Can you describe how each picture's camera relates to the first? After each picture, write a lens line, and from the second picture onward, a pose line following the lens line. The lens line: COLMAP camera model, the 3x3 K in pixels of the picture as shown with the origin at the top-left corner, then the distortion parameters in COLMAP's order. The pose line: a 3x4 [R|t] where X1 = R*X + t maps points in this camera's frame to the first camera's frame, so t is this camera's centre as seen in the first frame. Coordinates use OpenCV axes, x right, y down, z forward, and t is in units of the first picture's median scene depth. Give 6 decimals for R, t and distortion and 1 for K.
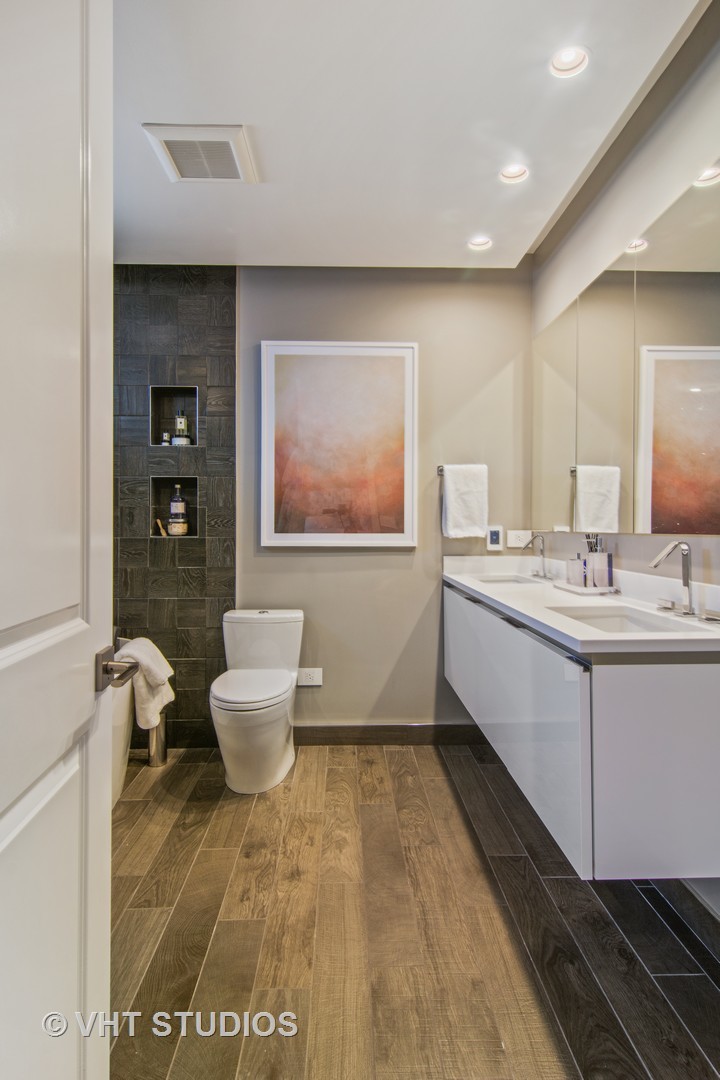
lens RADIAL K [[585.4, 0, 353.7], [0, 585.4, 530.8], [0, 0, 1]] dist [0.003623, 0.000410]
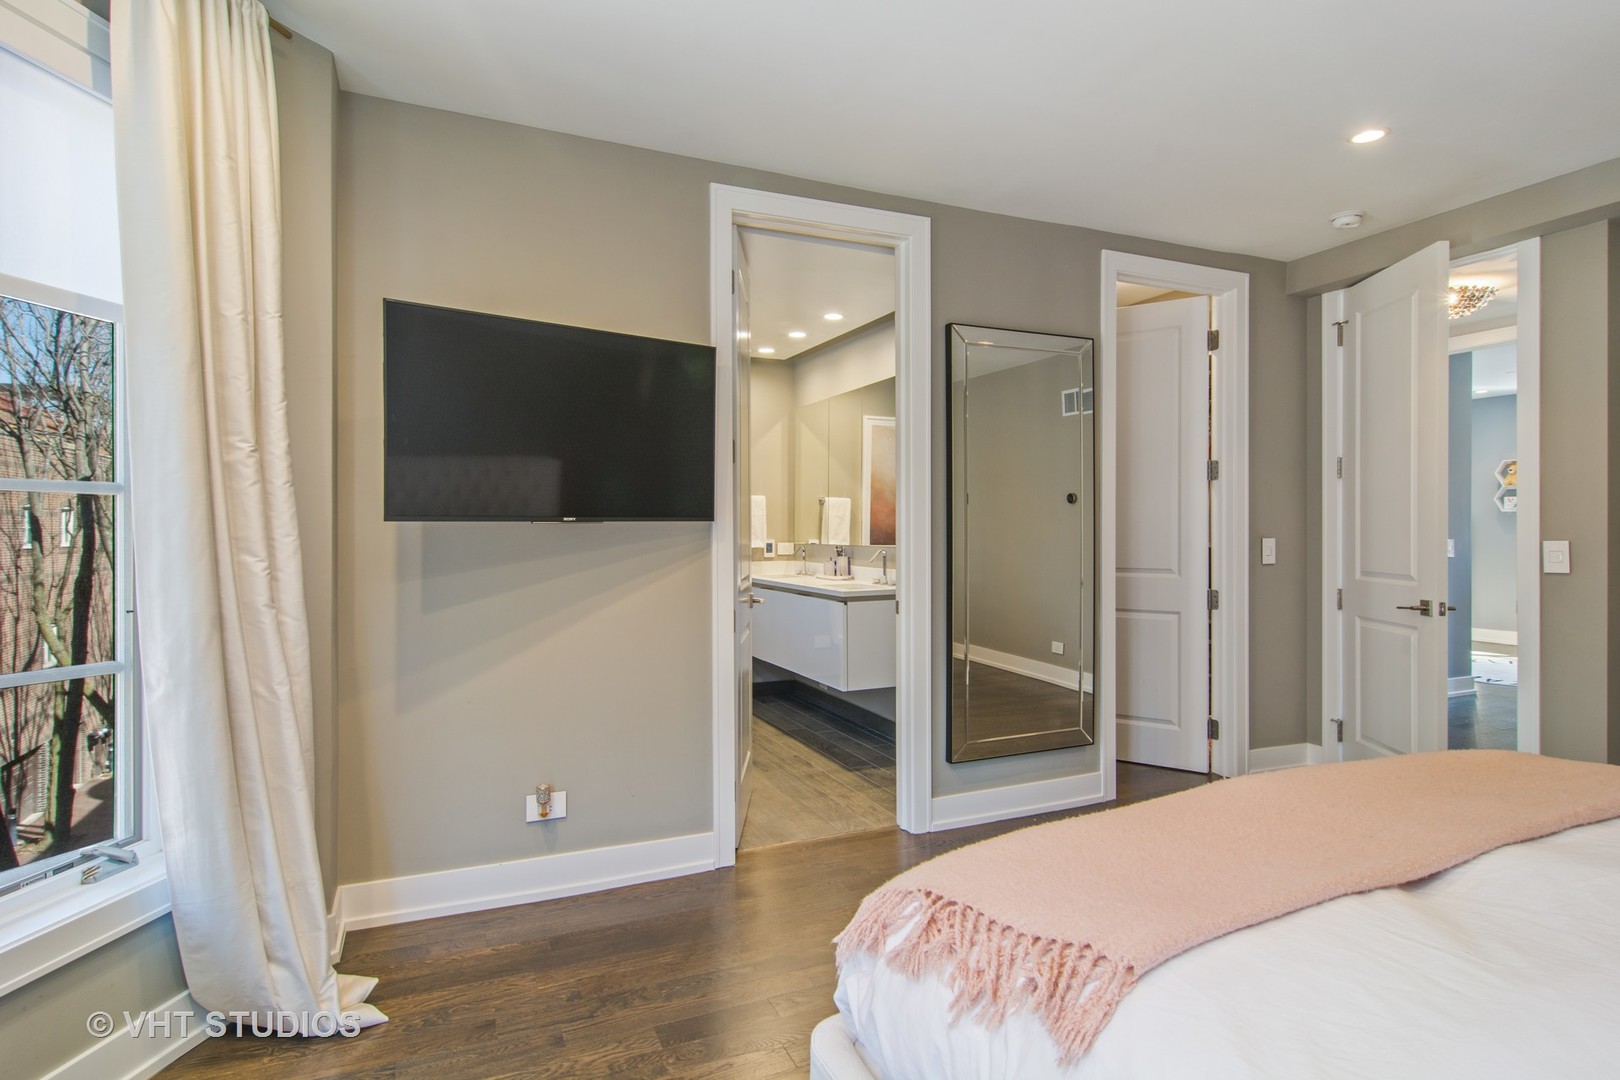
lens RADIAL K [[878.2, 0, 810.8], [0, 878.2, 543.2], [0, 0, 1]] dist [0.003623, 0.000410]
pose [[0.920089, 0.000853, 0.391709, -0.500506], [-0.003542, 0.999975, 0.006145, -0.013261], [-0.391694, -0.007041, 0.920069, -0.987561]]
